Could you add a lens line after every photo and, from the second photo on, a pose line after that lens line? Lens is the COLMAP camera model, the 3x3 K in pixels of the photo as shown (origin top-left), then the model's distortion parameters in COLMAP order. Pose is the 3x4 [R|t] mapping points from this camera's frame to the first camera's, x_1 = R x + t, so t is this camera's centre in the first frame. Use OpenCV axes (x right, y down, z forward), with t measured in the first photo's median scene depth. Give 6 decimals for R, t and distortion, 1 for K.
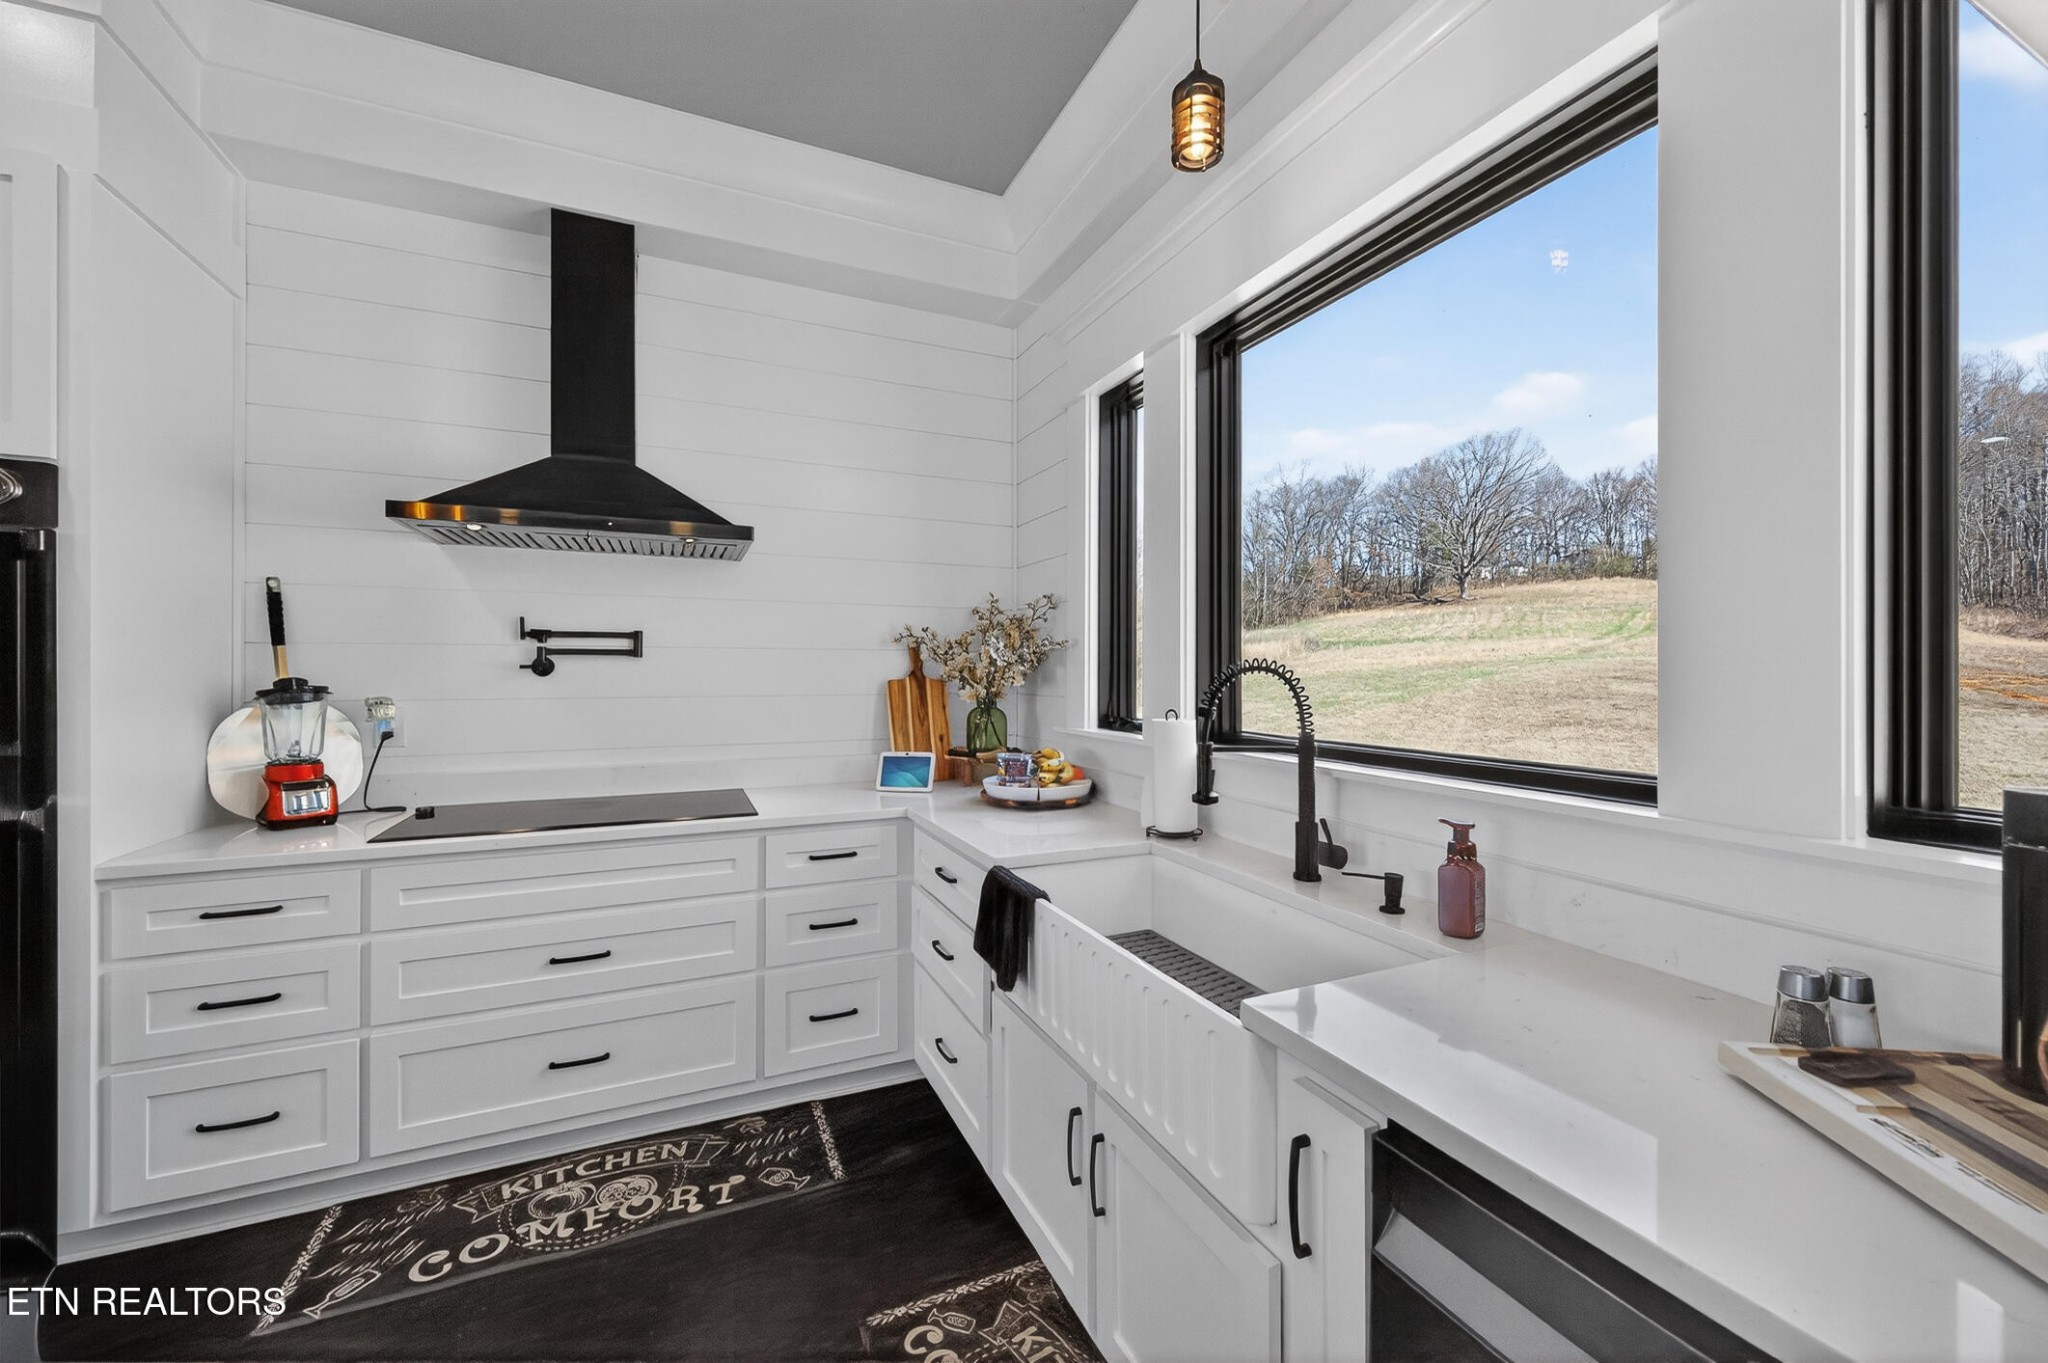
lens RADIAL K [[800.2, 0, 1032.9], [0, 800.2, 670.5], [0, 0, 1]] dist [0.002266, 0.000023]
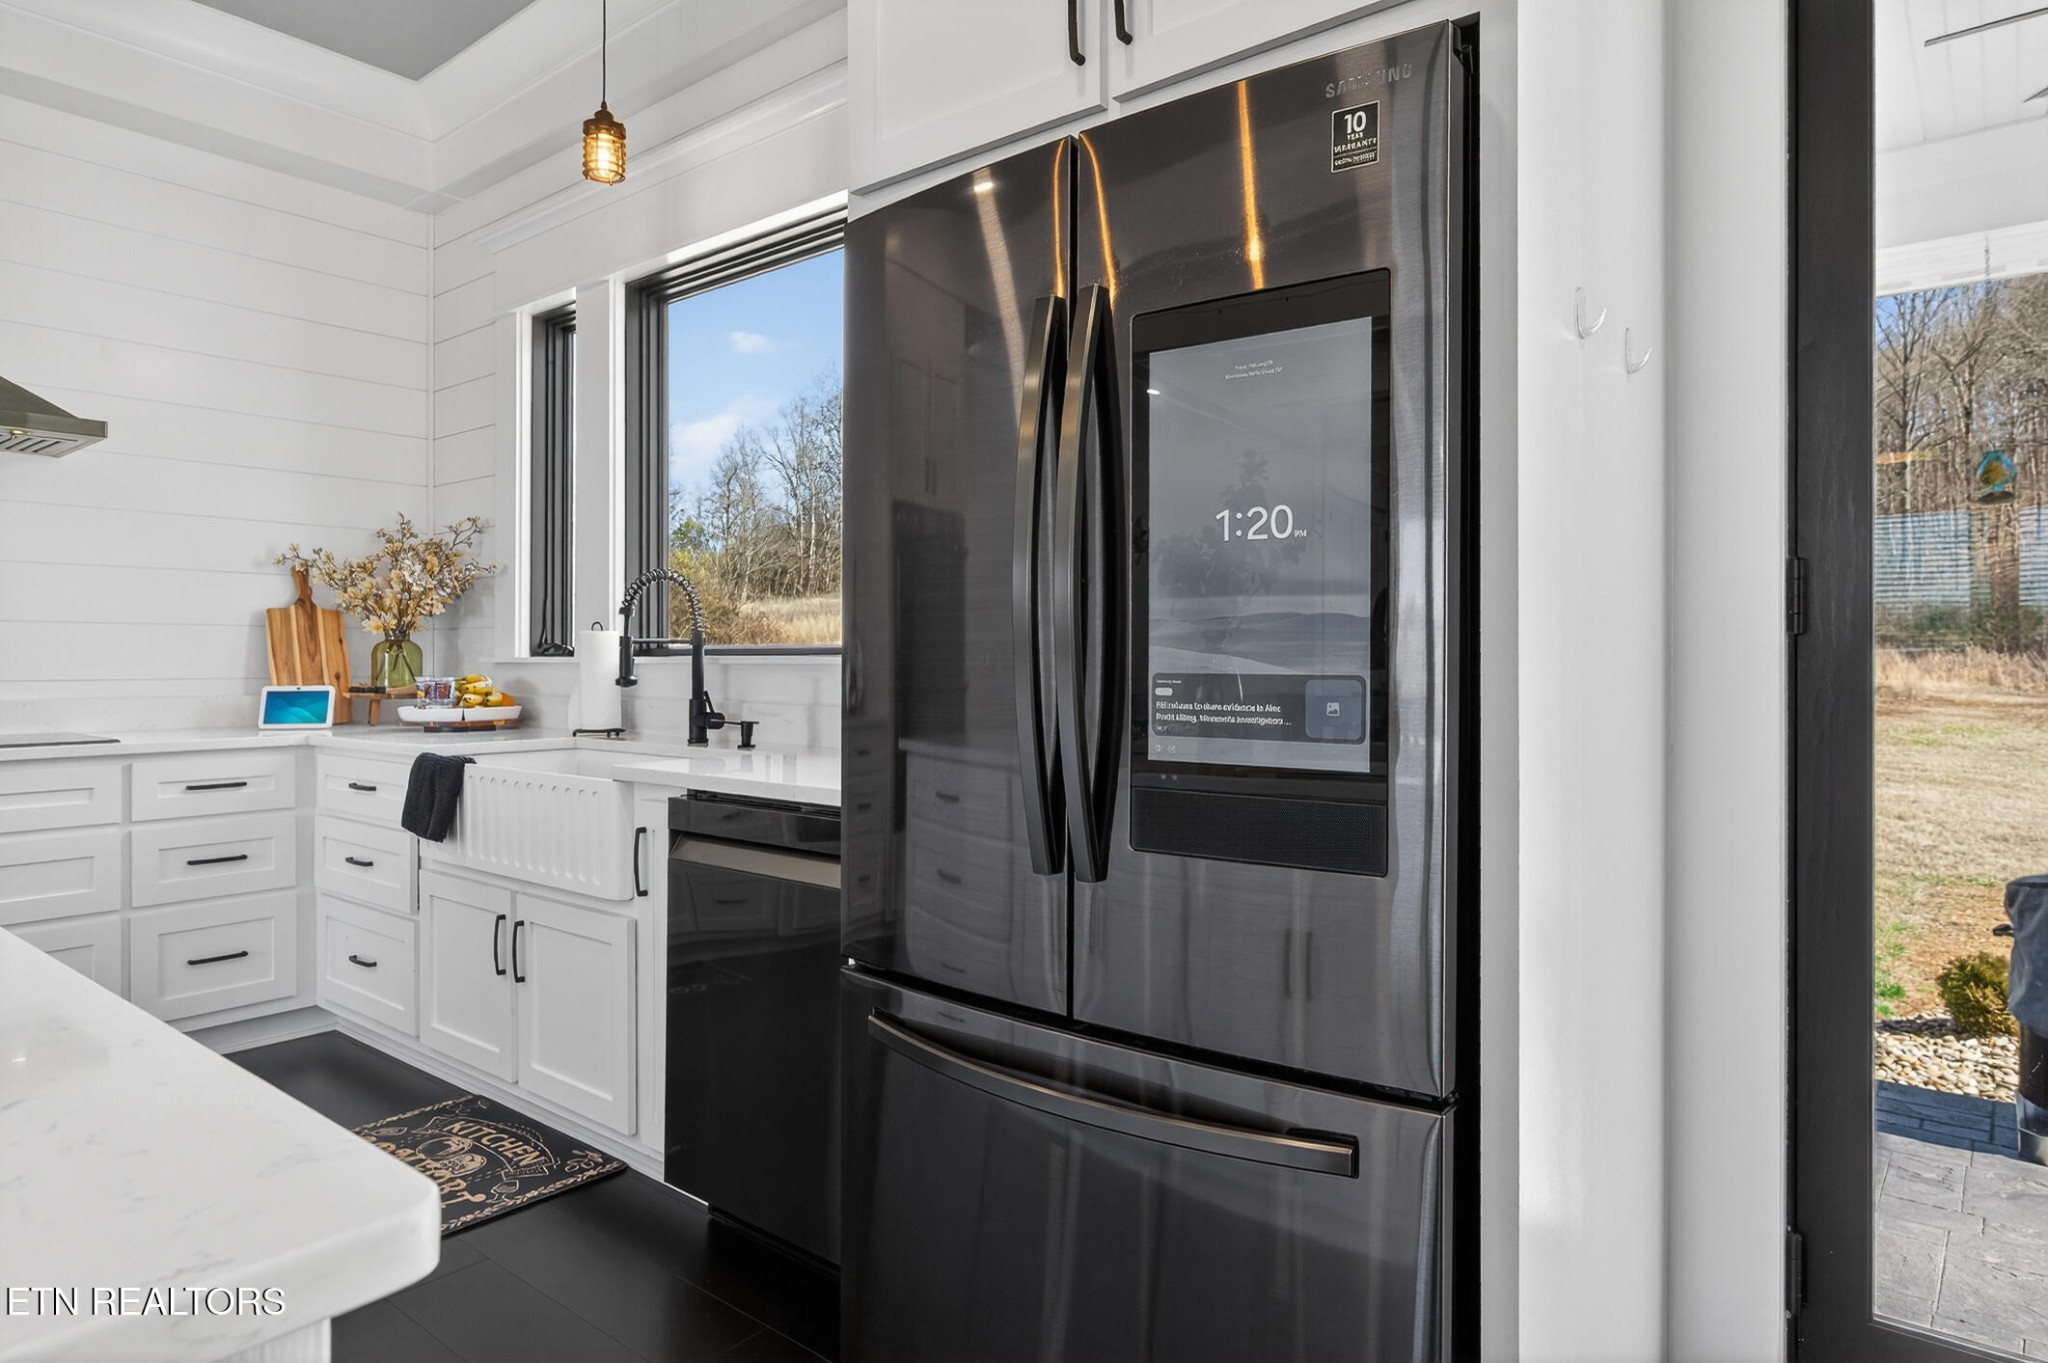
lens RADIAL K [[1203.6, 0, 1036.6], [0, 1203.6, 650.8], [0, 0, 1]] dist [0.002104, -0.000697]
pose [[0.894950, 0.000925, 0.446165, -0.021181], [0.002703, 0.999968, -0.007495, 0.080210], [-0.446158, 0.007913, 0.894919, -0.602917]]
